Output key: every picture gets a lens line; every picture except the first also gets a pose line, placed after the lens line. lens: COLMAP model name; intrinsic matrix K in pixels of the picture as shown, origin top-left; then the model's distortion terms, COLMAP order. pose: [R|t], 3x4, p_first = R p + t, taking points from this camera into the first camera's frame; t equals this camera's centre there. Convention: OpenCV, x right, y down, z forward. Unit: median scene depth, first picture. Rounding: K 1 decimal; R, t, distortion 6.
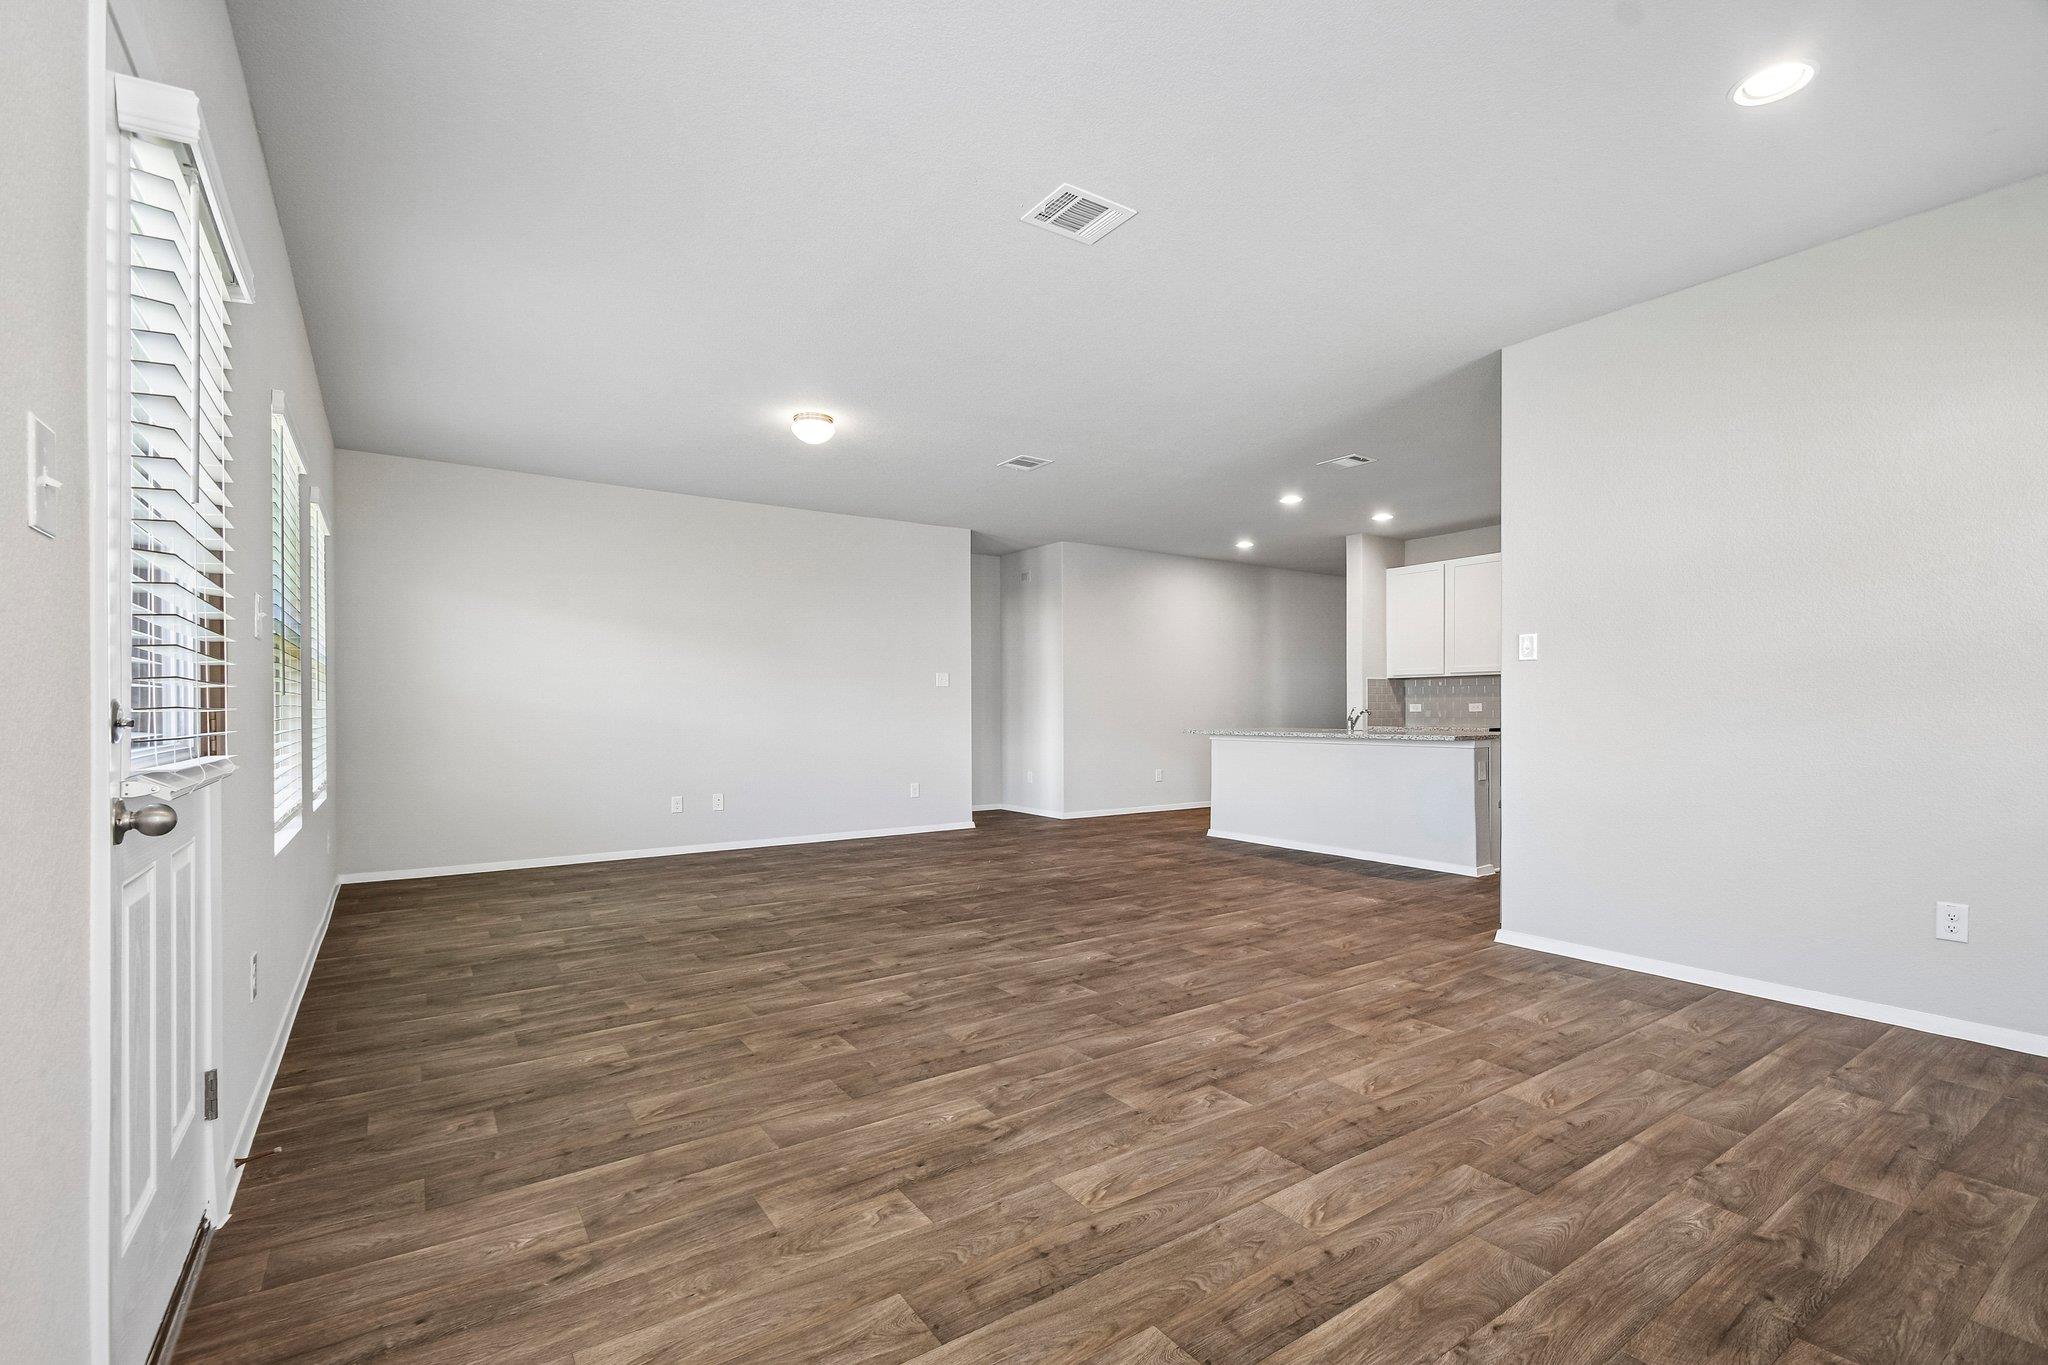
lens RADIAL K [[902.9, 0, 1020.3], [0, 902.9, 716.2], [0, 0, 1]] dist [0.014245, -0.015430]
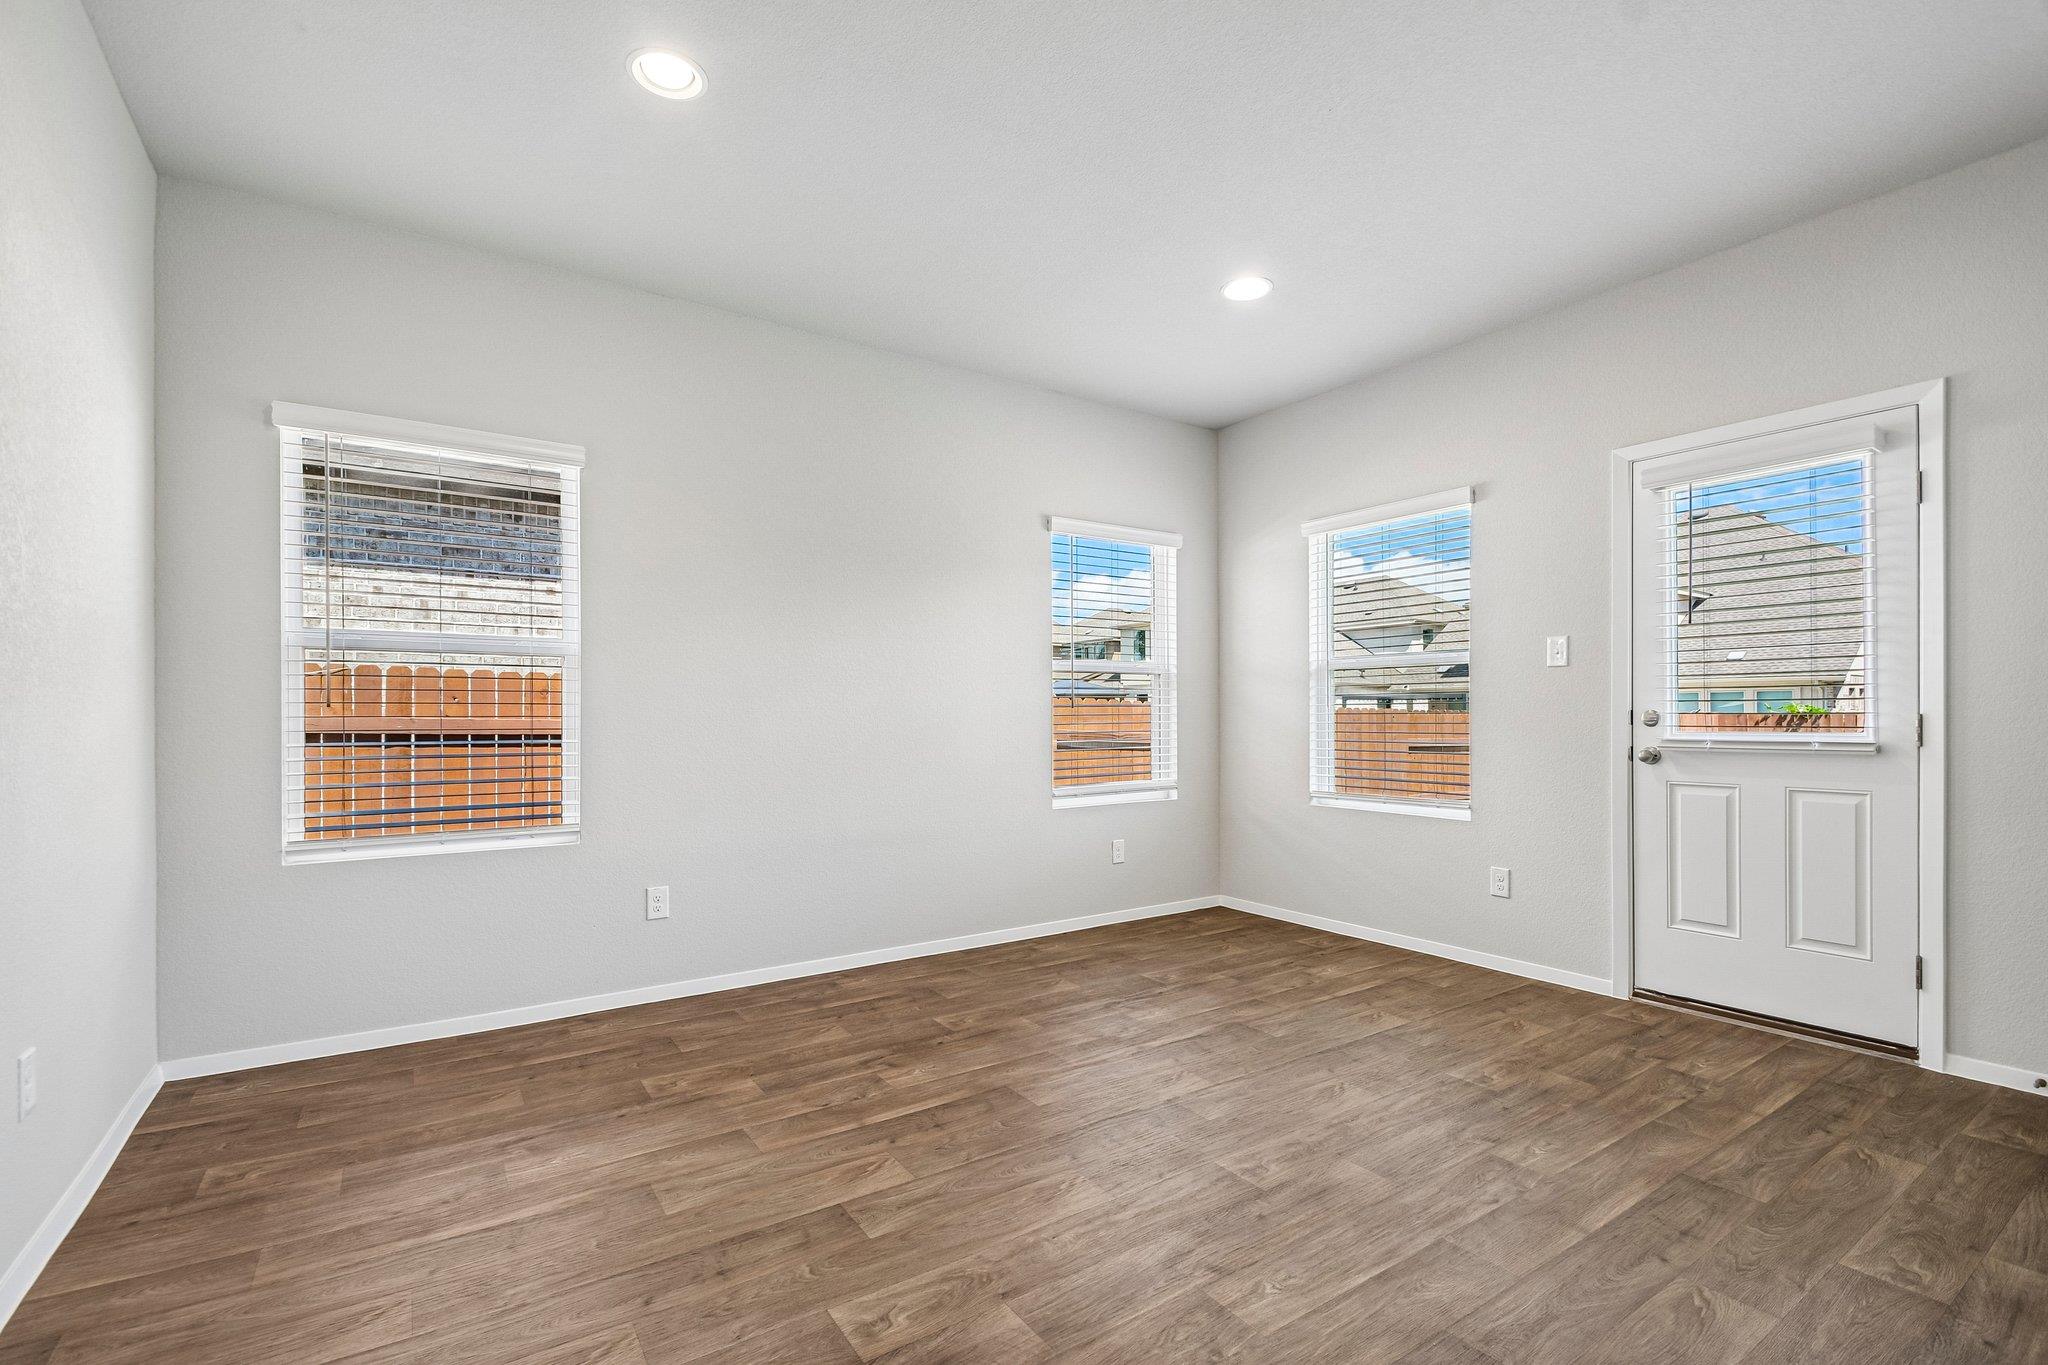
lens RADIAL K [[902.9, 0, 1020.3], [0, 902.9, 716.2], [0, 0, 1]] dist [0.014245, -0.015430]
pose [[-0.999956, 0.004608, 0.008227, 0.254422], [0.004641, 0.999981, 0.004086, -0.008544], [-0.008208, 0.004124, -0.999958, 1.099474]]
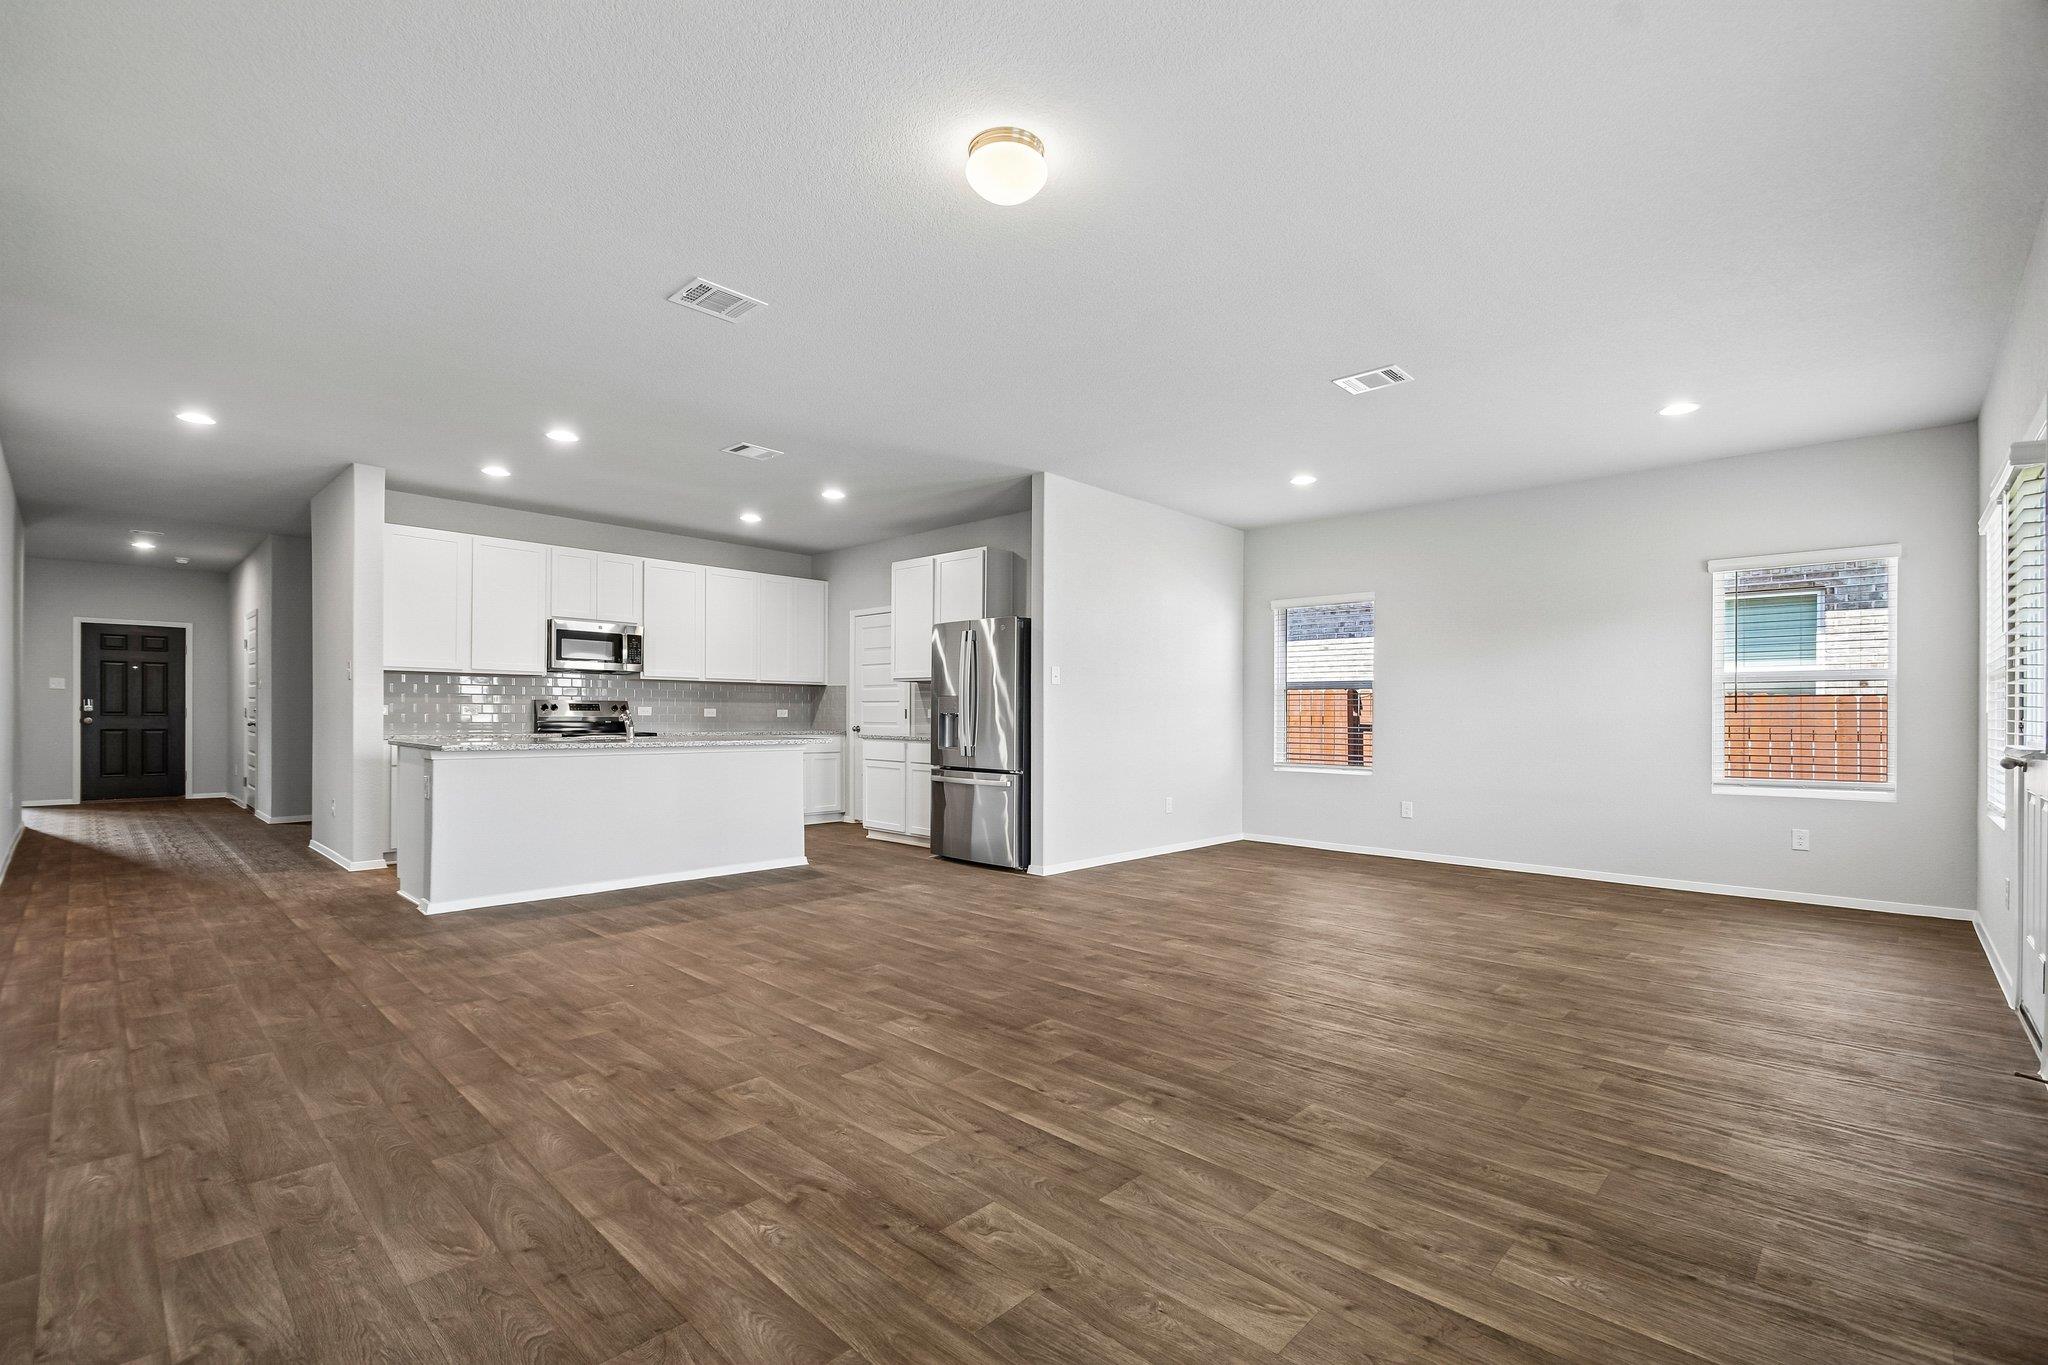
lens RADIAL K [[902.9, 0, 1020.3], [0, 902.9, 716.2], [0, 0, 1]] dist [0.014245, -0.015430]
pose [[-0.208722, 0.001556, 0.977974, -0.878580], [-0.001395, 0.999997, -0.001889, -0.006490], [-0.977974, -0.001759, -0.208719, 1.317179]]
